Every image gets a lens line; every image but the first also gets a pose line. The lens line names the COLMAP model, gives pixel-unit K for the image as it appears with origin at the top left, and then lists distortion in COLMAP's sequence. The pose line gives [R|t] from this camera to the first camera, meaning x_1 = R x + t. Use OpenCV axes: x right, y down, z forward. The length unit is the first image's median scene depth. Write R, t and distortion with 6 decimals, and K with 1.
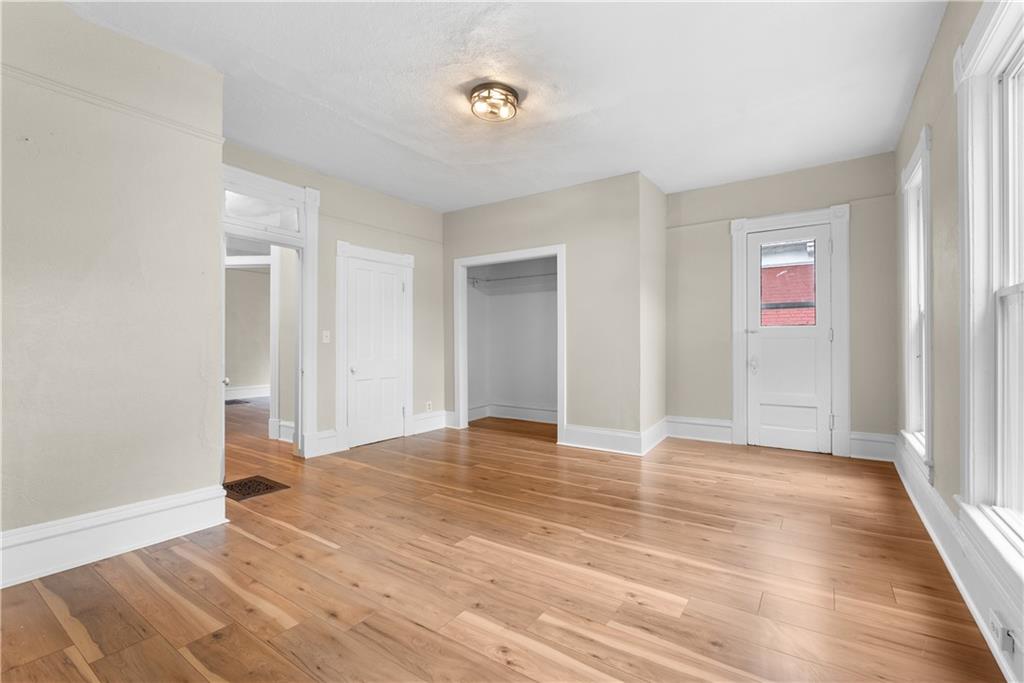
lens RADIAL K [[455.3, 0, 513.3], [0, 455.3, 338.5], [0, 0, 1]] dist [-0.010636, 0.000910]
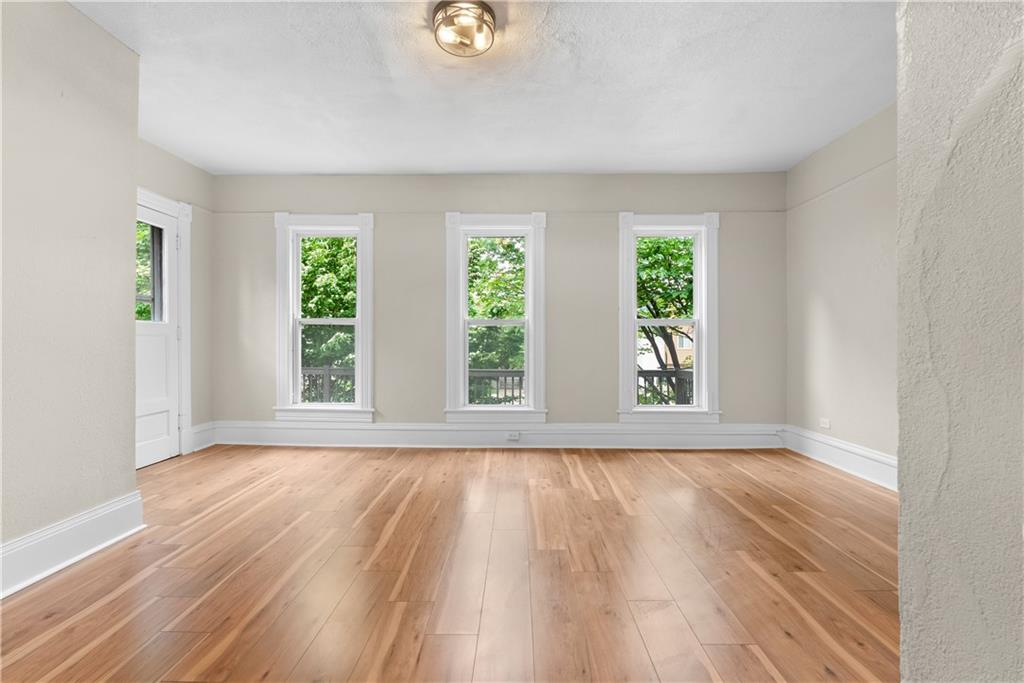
lens RADIAL K [[455.3, 0, 513.3], [0, 455.3, 338.5], [0, 0, 1]] dist [-0.010636, 0.000910]
pose [[-0.561078, 0.004323, 0.827752, -1.031450], [-0.002660, 0.999972, -0.007026, 0.018001], [-0.827759, -0.006144, -0.561050, 1.948642]]
